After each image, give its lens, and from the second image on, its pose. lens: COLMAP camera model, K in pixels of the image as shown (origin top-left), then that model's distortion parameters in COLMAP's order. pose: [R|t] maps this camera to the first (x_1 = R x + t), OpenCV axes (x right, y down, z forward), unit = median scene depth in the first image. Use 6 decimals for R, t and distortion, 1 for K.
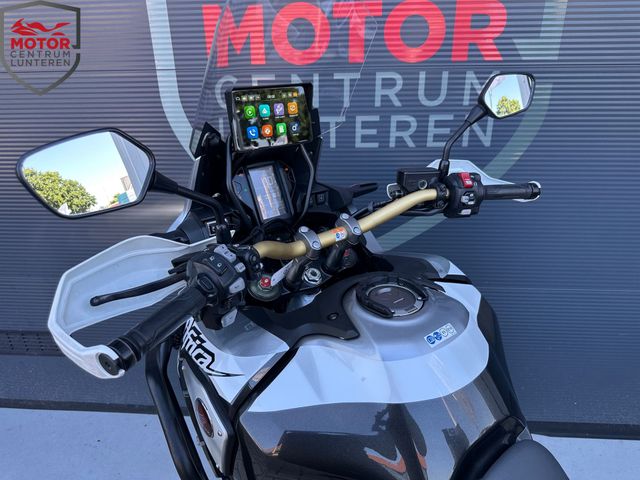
lens RADIAL K [[454.8, 0, 311.7], [0, 454.8, 238.2], [0, 0, 1]] dist [0.045497, -0.069499]
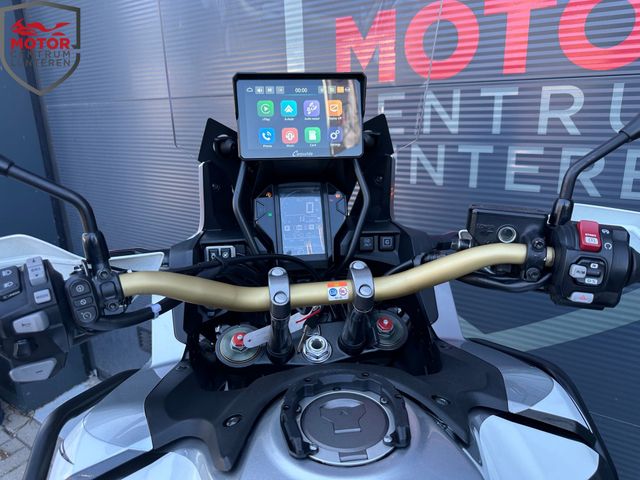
lens RADIAL K [[454.8, 0, 324.9], [0, 454.8, 233.4], [0, 0, 1]] dist [0.045497, -0.069499]
pose [[0.868818, 0.128708, -0.478110, 0.216201], [-0.190714, 0.978109, -0.083255, -0.019805], [0.456928, 0.163516, 0.874345, 0.270199]]
